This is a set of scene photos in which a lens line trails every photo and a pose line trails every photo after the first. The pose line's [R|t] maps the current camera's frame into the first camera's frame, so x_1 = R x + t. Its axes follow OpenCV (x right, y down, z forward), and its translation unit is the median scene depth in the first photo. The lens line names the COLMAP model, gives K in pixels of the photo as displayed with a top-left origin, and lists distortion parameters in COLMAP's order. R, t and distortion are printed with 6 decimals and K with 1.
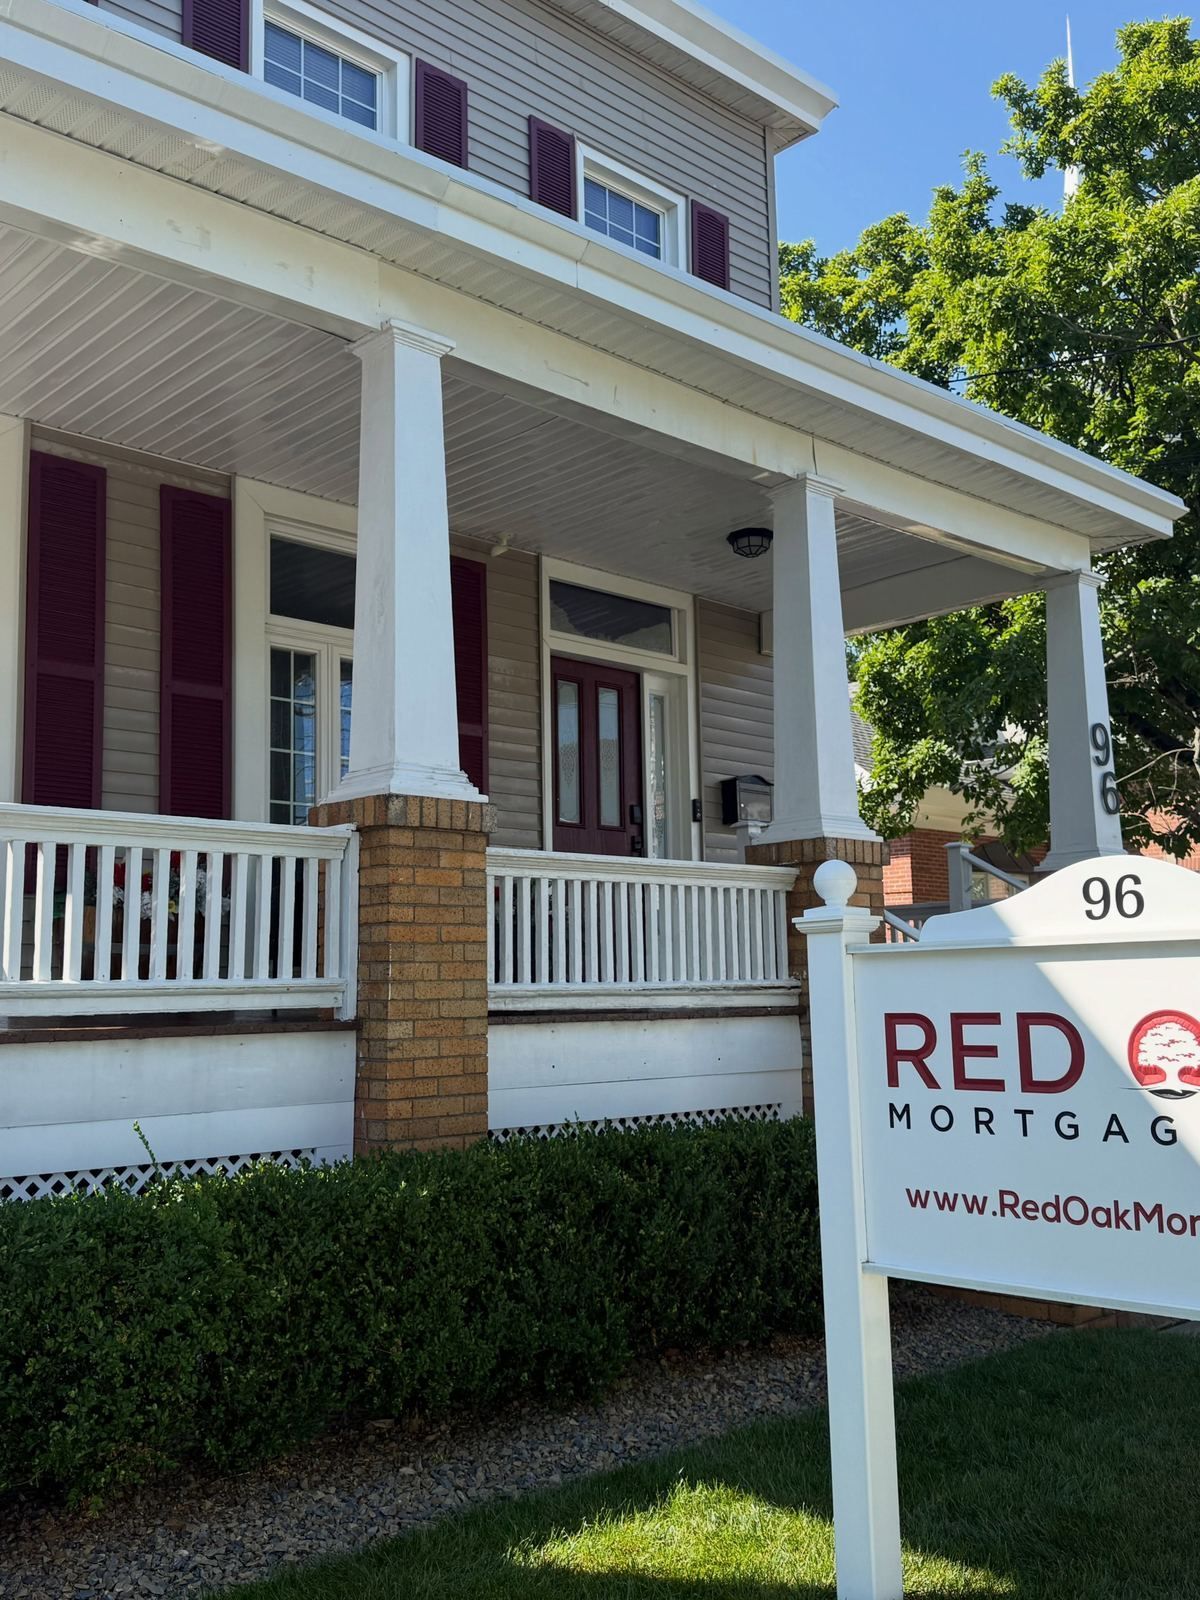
lens RADIAL K [[1483.3, 0, 593.4], [0, 1483.3, 799.8], [0, 0, 1]] dist [0.065420, 0.000000]
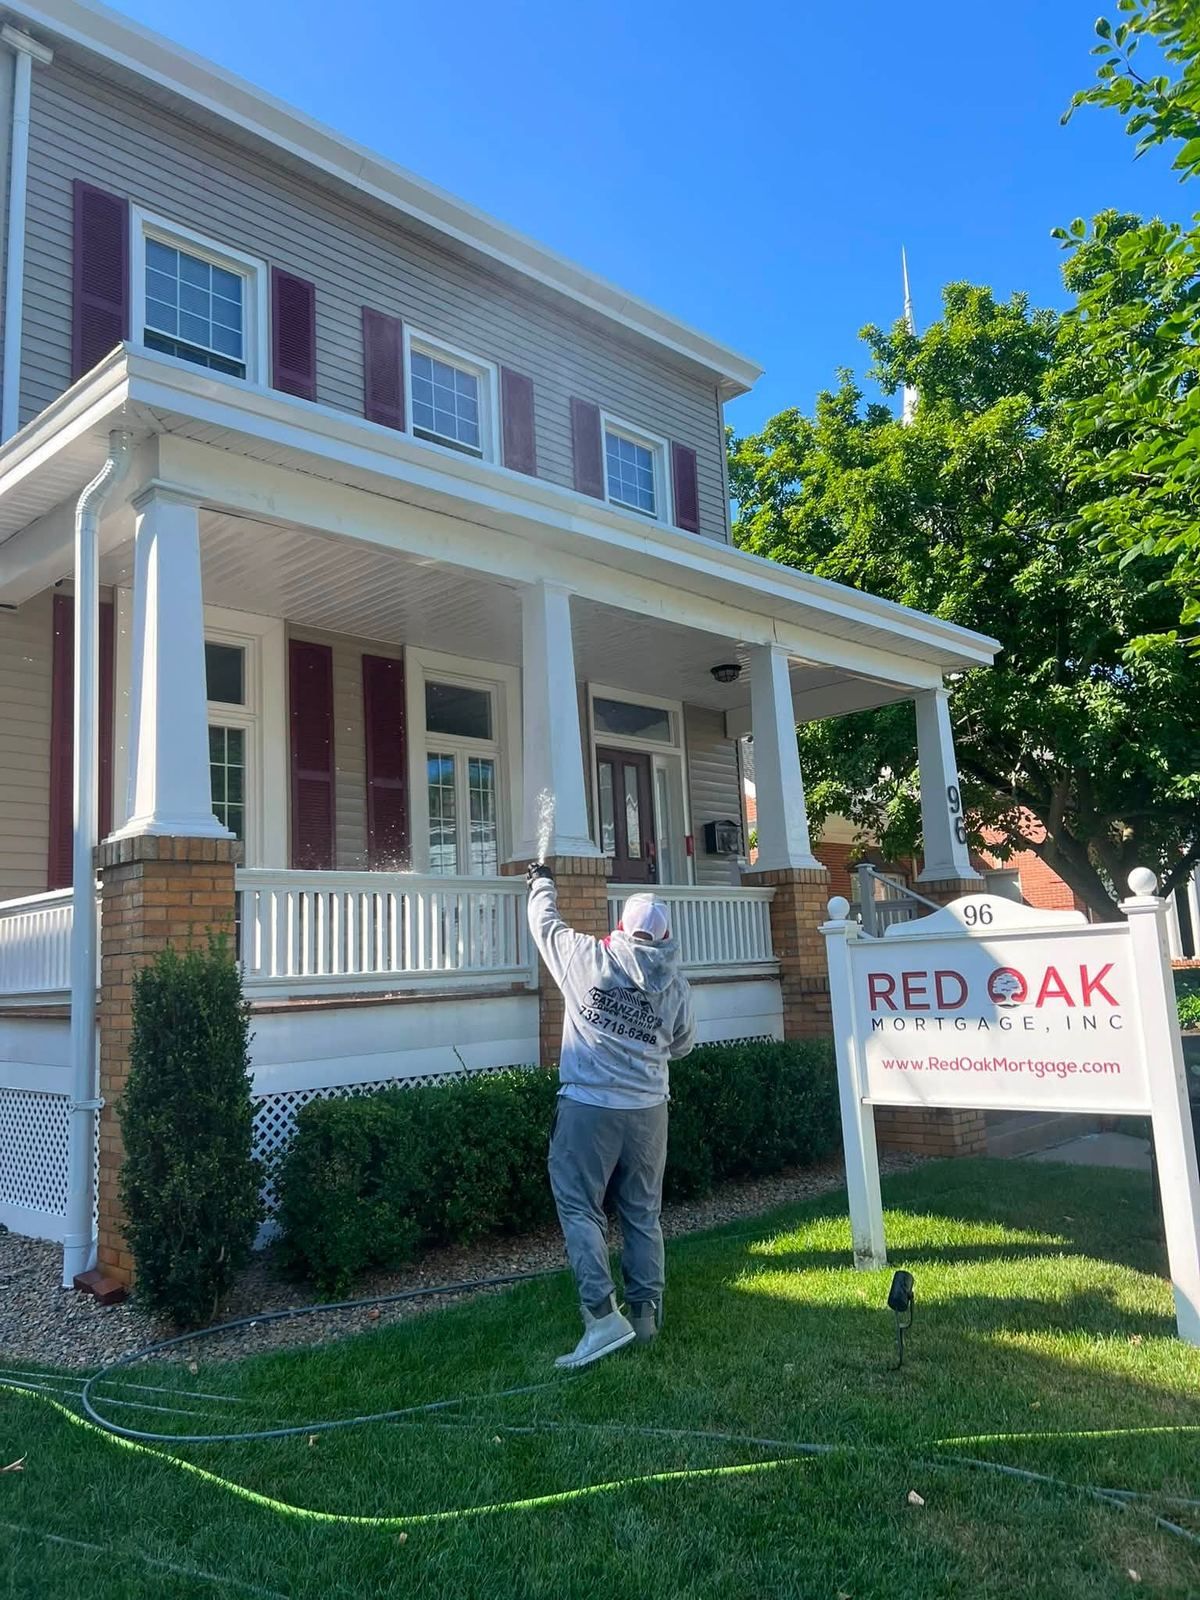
lens RADIAL K [[1214.7, 0, 596.6], [0, 1214.7, 775.4], [0, 0, 1]] dist [0.103644, 0.012684]
pose [[0.998228, -0.024788, 0.054089, -0.103661], [0.026325, 0.999264, -0.027888, -0.036245], [-0.053357, 0.029263, 0.998147, -0.263945]]
